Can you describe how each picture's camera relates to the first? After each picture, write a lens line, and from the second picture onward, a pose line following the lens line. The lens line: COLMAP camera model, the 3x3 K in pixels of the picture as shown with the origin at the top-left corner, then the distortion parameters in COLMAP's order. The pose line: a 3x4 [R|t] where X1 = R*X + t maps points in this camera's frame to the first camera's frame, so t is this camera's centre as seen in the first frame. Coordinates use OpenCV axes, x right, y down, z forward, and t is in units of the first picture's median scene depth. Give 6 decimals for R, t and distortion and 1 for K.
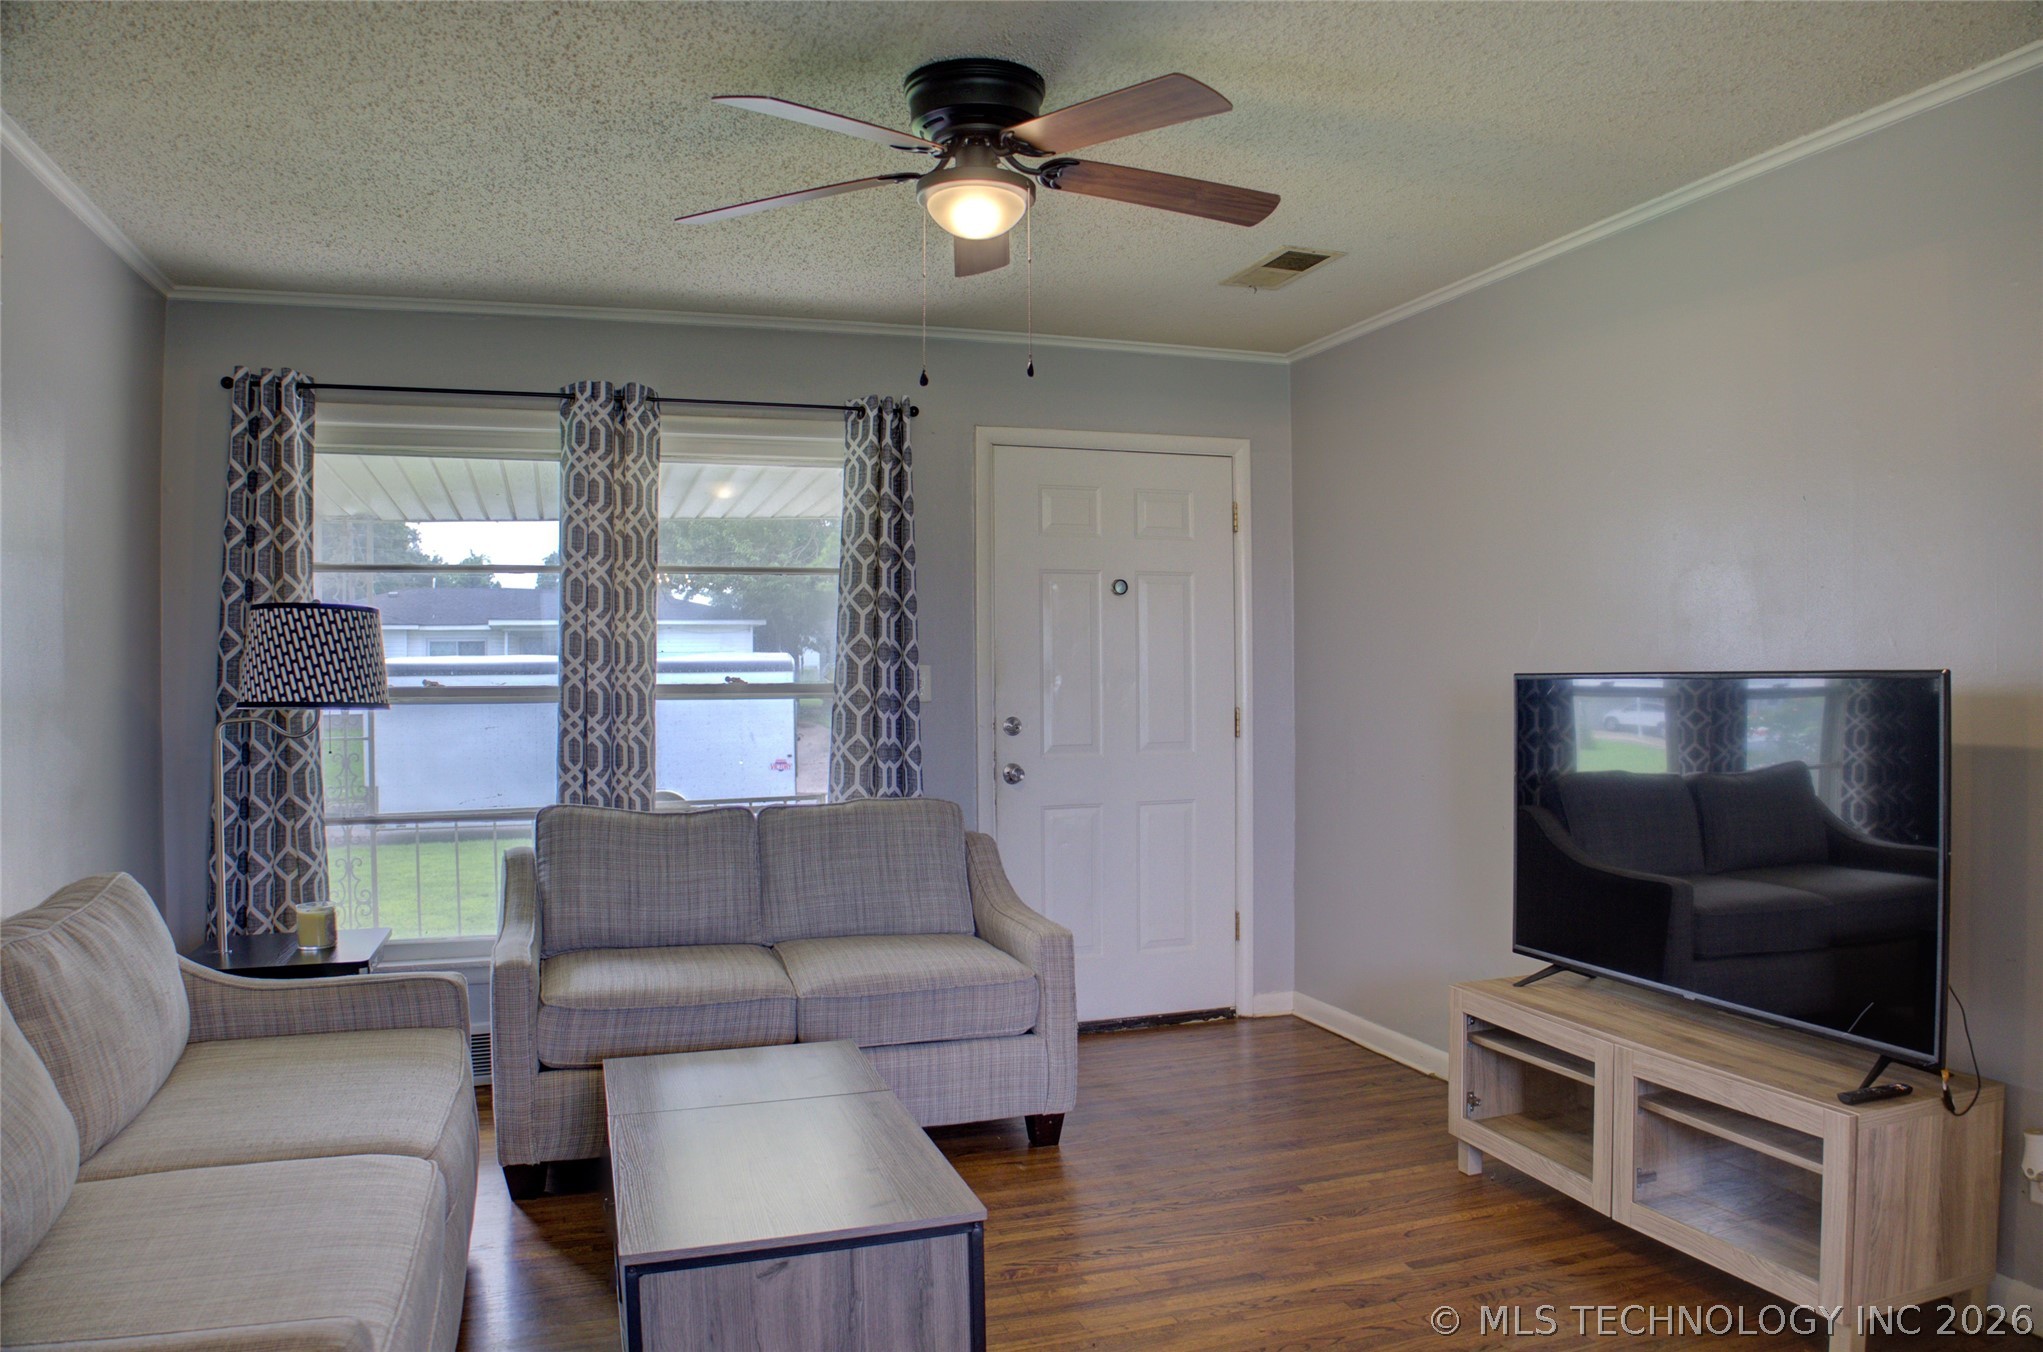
lens RADIAL K [[1389.3, 0, 1072.8], [0, 1389.3, 672.2], [0, 0, 1]] dist [-0.120972, 0.036011]
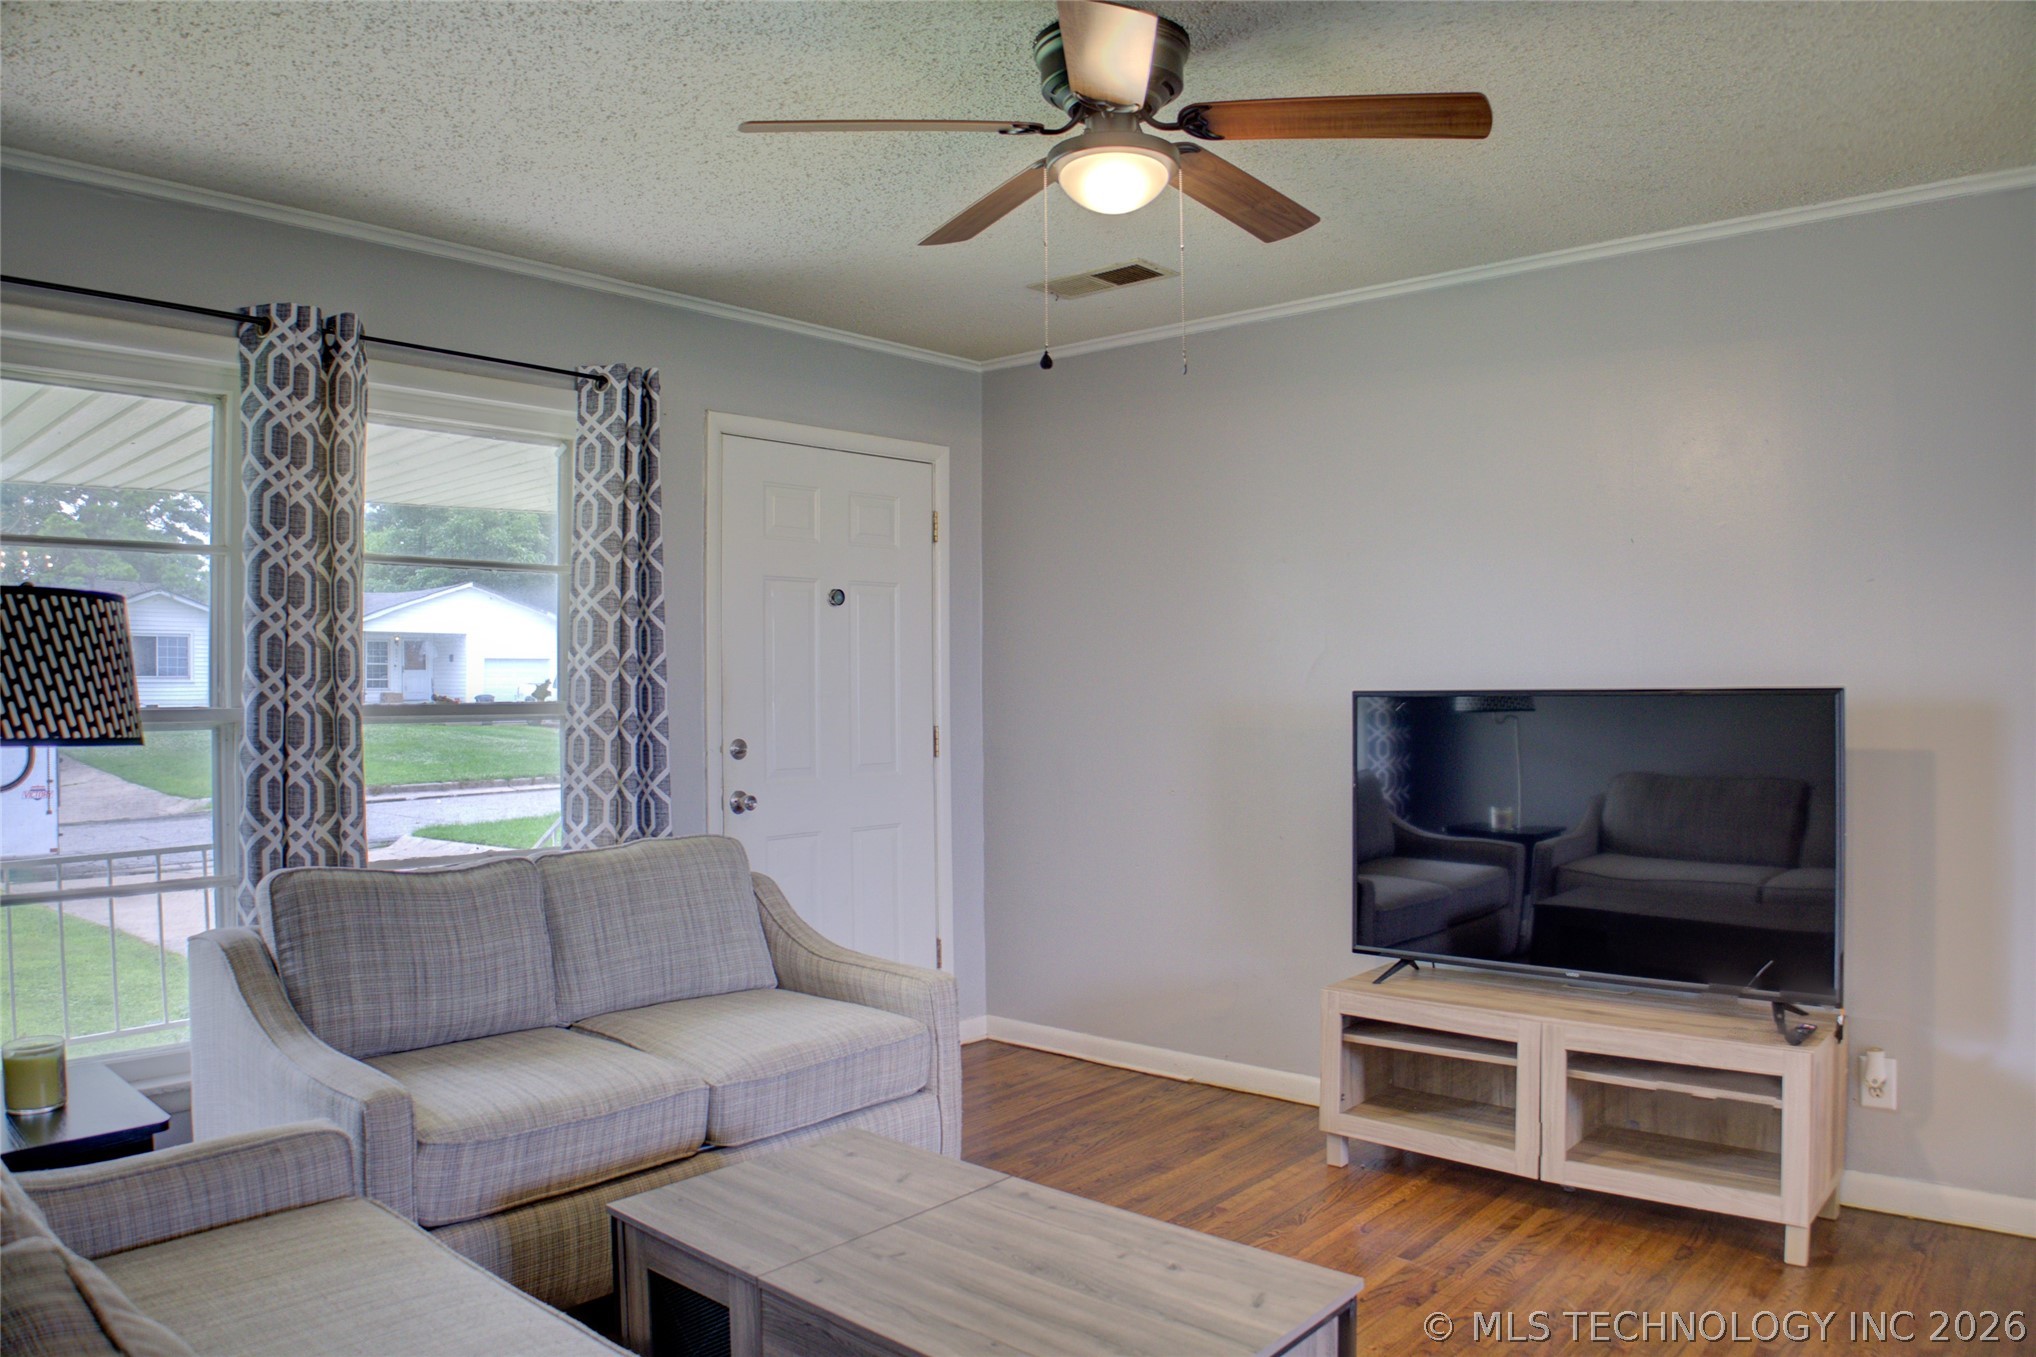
lens RADIAL K [[1384.5, 0, 964.7], [0, 1384.5, 667.9], [0, 0, 1]] dist [-0.120972, 0.036011]
pose [[0.879089, 0.005773, 0.476623, -0.409613], [-0.000549, 0.999938, -0.011097, -0.004273], [-0.476658, 0.009494, 0.879038, 0.185596]]
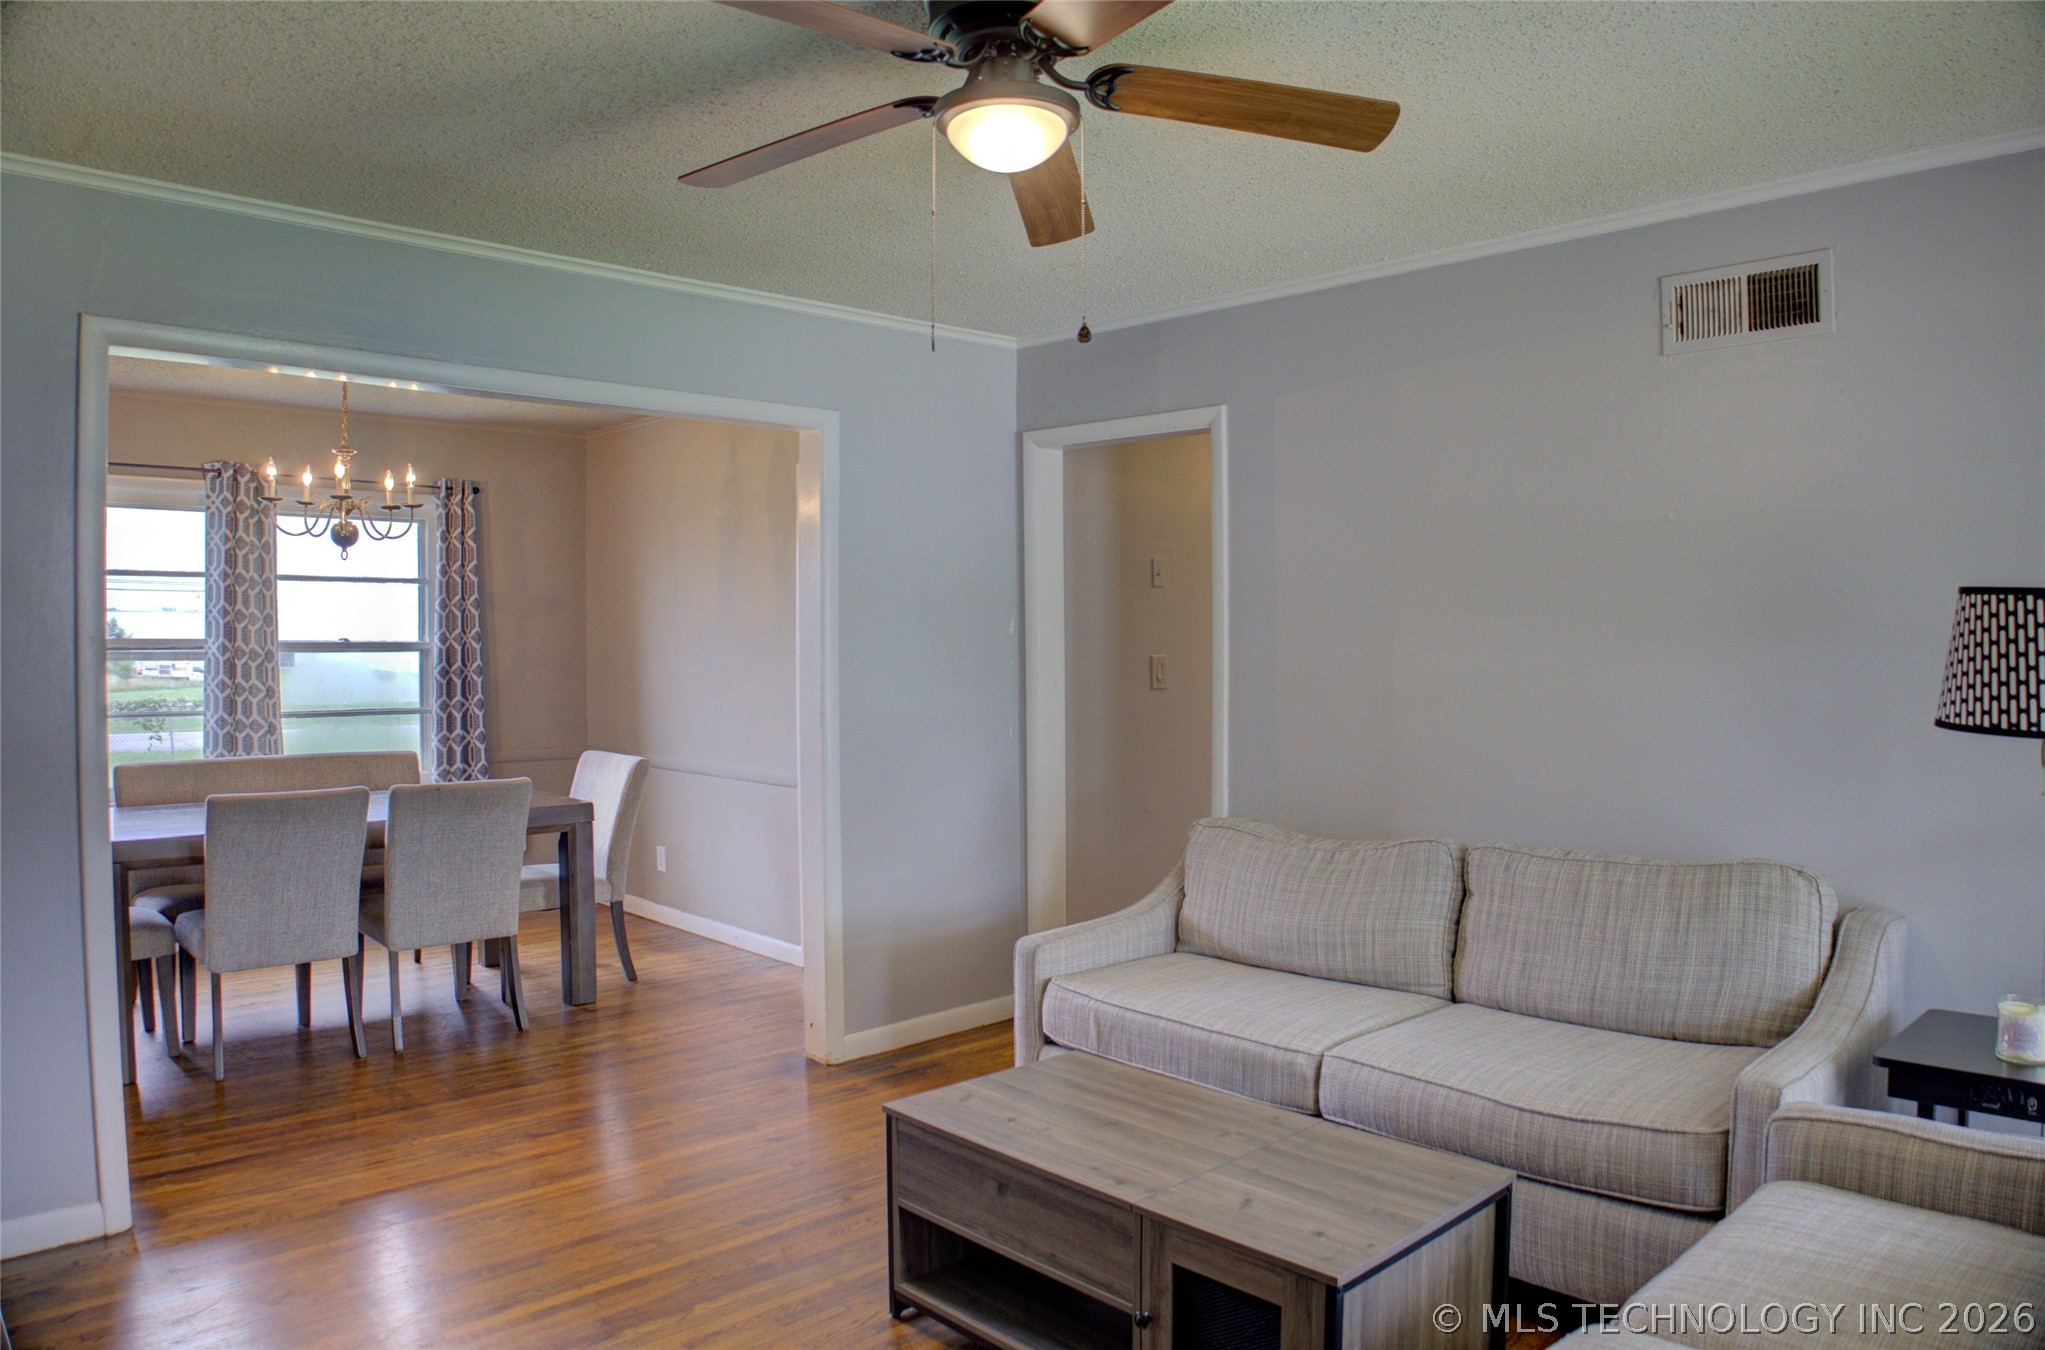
lens RADIAL K [[1390.6, 0, 1002.0], [0, 1390.6, 677.6], [0, 0, 1]] dist [-0.120972, 0.036011]
pose [[-0.907487, 0.023522, -0.419420, 0.186737], [0.011593, 0.999453, 0.030967, -0.026417], [0.419919, 0.023239, -0.907264, 1.207211]]
